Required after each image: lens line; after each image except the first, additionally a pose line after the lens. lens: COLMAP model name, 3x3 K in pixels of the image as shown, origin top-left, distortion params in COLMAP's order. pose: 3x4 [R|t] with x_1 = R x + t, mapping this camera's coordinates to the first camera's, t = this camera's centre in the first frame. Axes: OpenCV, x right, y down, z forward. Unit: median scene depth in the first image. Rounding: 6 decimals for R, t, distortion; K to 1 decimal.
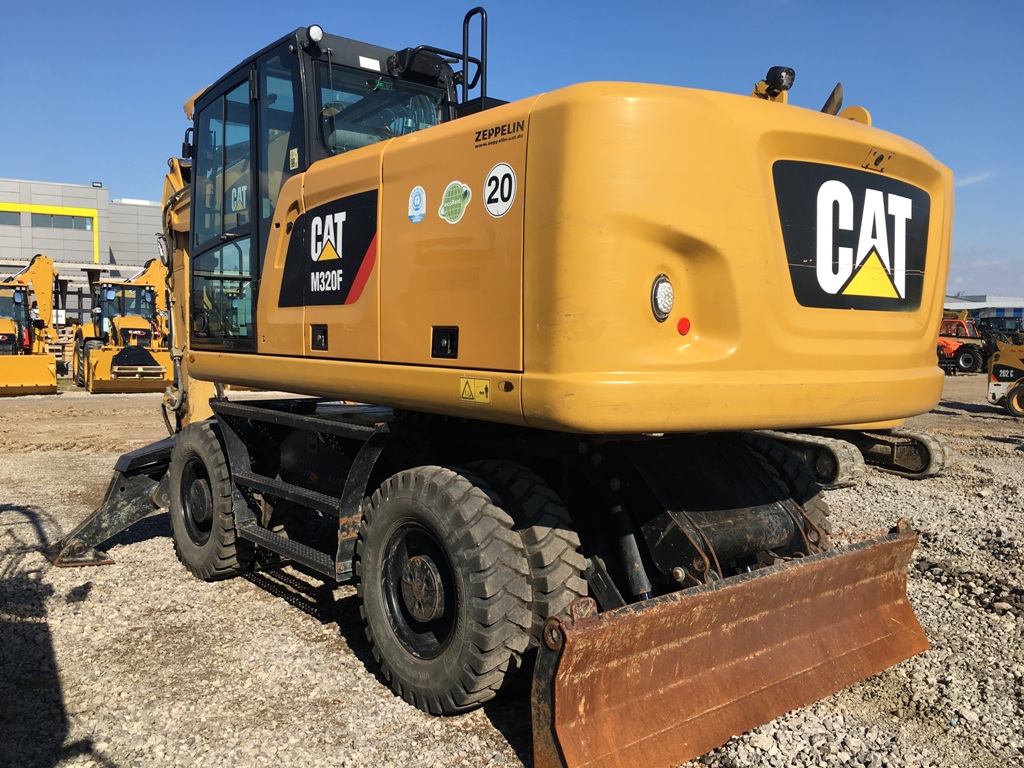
lens RADIAL K [[870.5, 0, 509.0], [0, 870.5, 385.9], [0, 0, 1]] dist [0.087198, -0.122512]
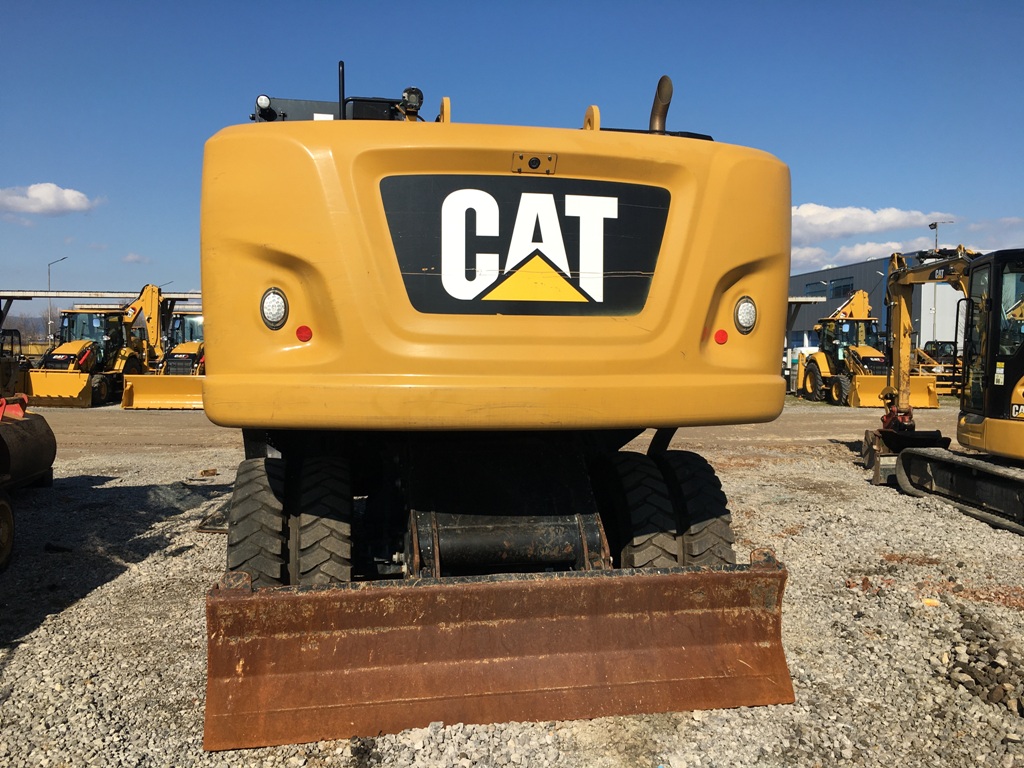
lens RADIAL K [[870.5, 0, 509.0], [0, 870.5, 385.9], [0, 0, 1]] dist [0.087198, -0.122512]
pose [[0.880586, 0.010125, -0.473779, 0.862492], [-0.022421, 0.999542, -0.020313, 0.013483], [0.473356, 0.028510, 0.880410, 0.134574]]
